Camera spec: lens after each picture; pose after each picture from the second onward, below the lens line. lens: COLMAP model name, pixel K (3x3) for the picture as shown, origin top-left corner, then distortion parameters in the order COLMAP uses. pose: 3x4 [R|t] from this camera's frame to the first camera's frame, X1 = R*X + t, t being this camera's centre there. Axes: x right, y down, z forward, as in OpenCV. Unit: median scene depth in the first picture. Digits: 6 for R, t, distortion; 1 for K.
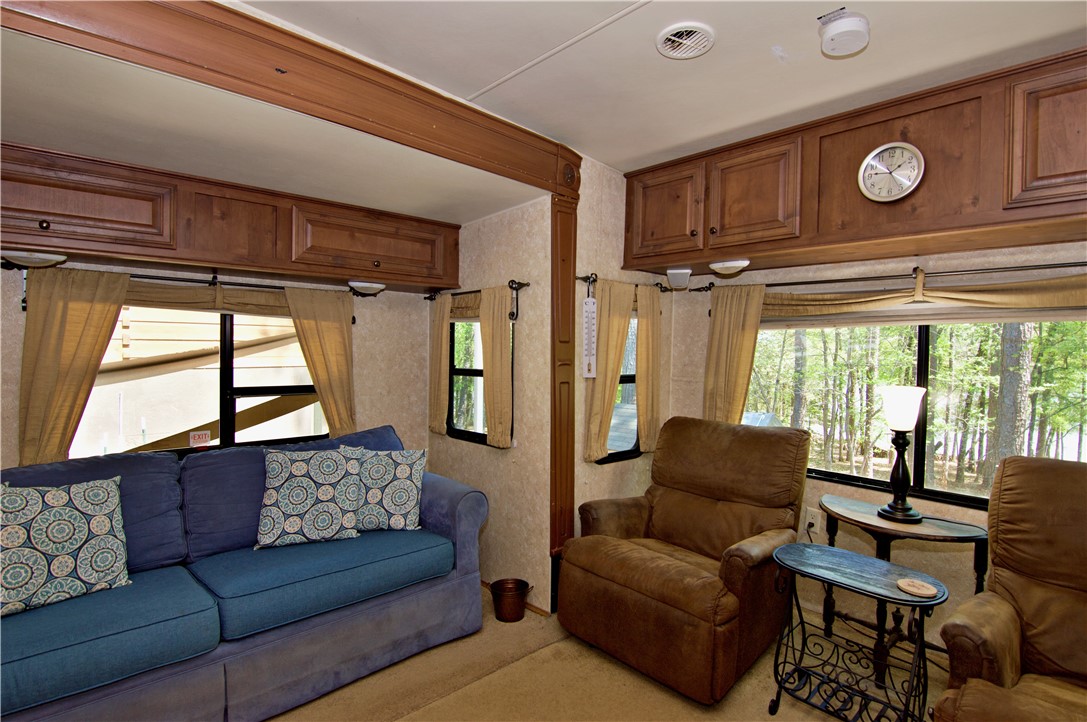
lens RADIAL K [[519.2, 0, 543.5], [0, 519.2, 361.0], [0, 0, 1]] dist [-0.002672, -0.000586]
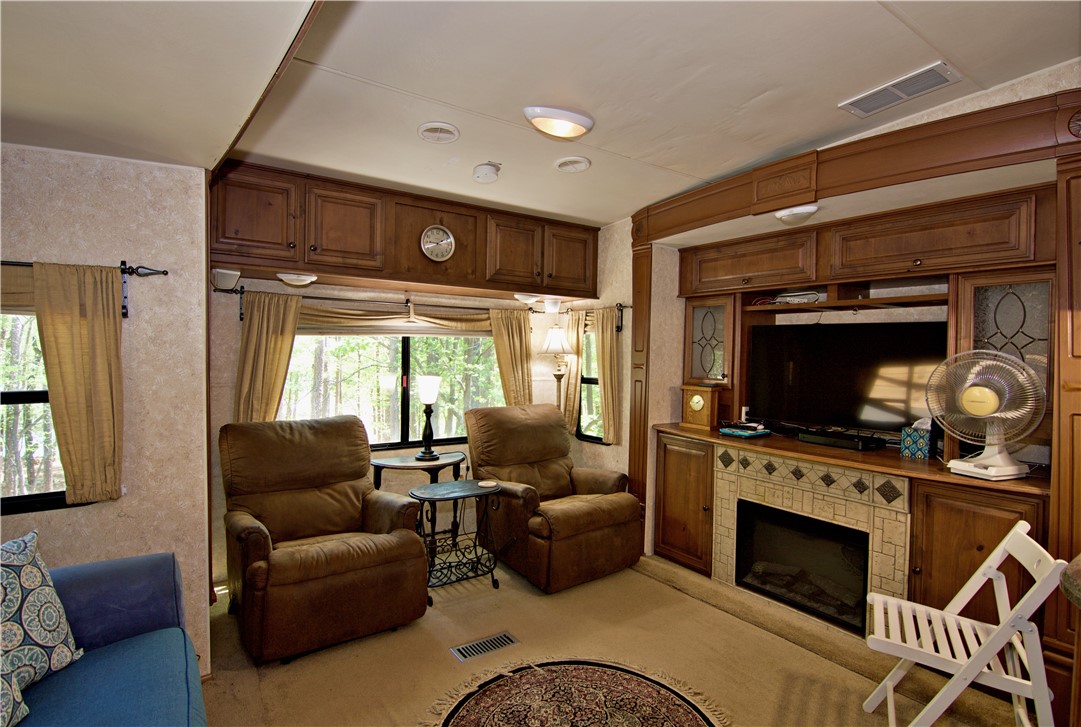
lens RADIAL K [[508.7, 0, 540.5], [0, 508.7, 363.5], [0, 0, 1]] dist [-0.016994, -0.000630]
pose [[0.177100, -0.034374, 0.983592, -0.686491], [0.016354, 0.999355, 0.031981, -0.030260], [-0.984057, 0.010422, 0.177548, 0.336588]]
